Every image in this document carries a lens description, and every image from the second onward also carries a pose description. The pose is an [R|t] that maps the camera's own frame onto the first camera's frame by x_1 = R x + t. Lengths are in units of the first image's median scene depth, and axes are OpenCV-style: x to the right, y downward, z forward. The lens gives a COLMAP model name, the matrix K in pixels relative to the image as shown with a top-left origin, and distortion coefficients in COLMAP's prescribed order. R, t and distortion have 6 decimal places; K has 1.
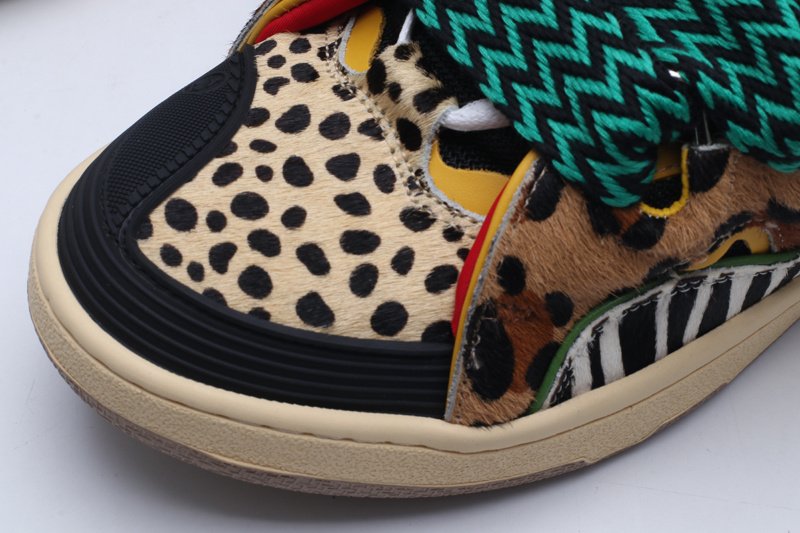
lens RADIAL K [[2065.0, 0, 398.3], [0, 2065.0, 267.1], [0, 0, 1]] dist [-0.161847, 0.000000]
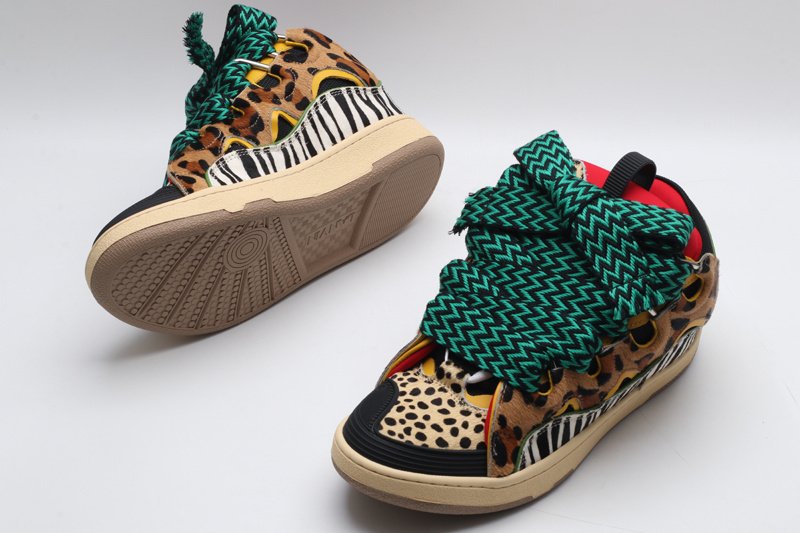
lens RADIAL K [[2065.0, 0, 399.8], [0, 2065.0, 266.1], [0, 0, 1]] dist [-0.161847, 0.000000]
pose [[0.972509, -0.135236, 0.189574, -0.626709], [0.190605, 0.929960, -0.314395, 0.706241], [-0.133779, 0.341886, 0.930170, -1.857430]]
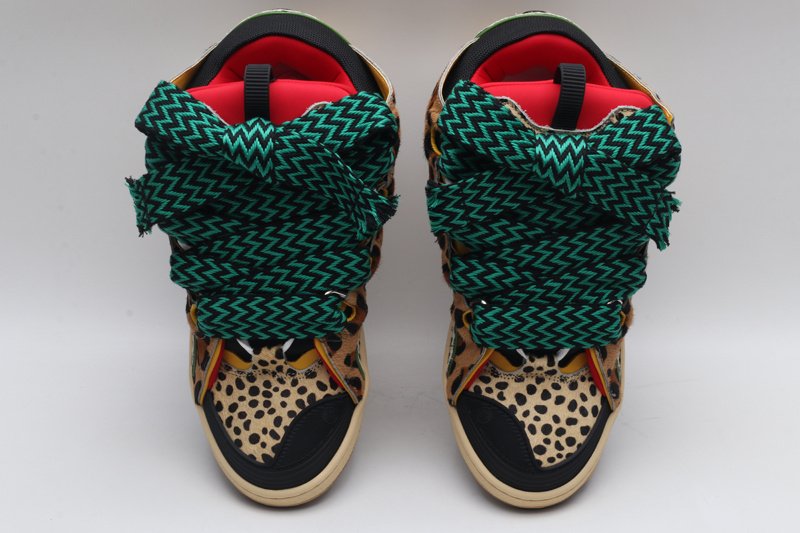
lens RADIAL K [[2065.0, 0, 400.3], [0, 2065.0, 266.1], [0, 0, 1]] dist [-0.161847, 0.000000]
pose [[0.505123, -0.826590, 0.248192, -0.750272], [0.635203, 0.550750, 0.541472, -1.984422], [-0.584267, -0.115858, 0.803249, -1.333892]]
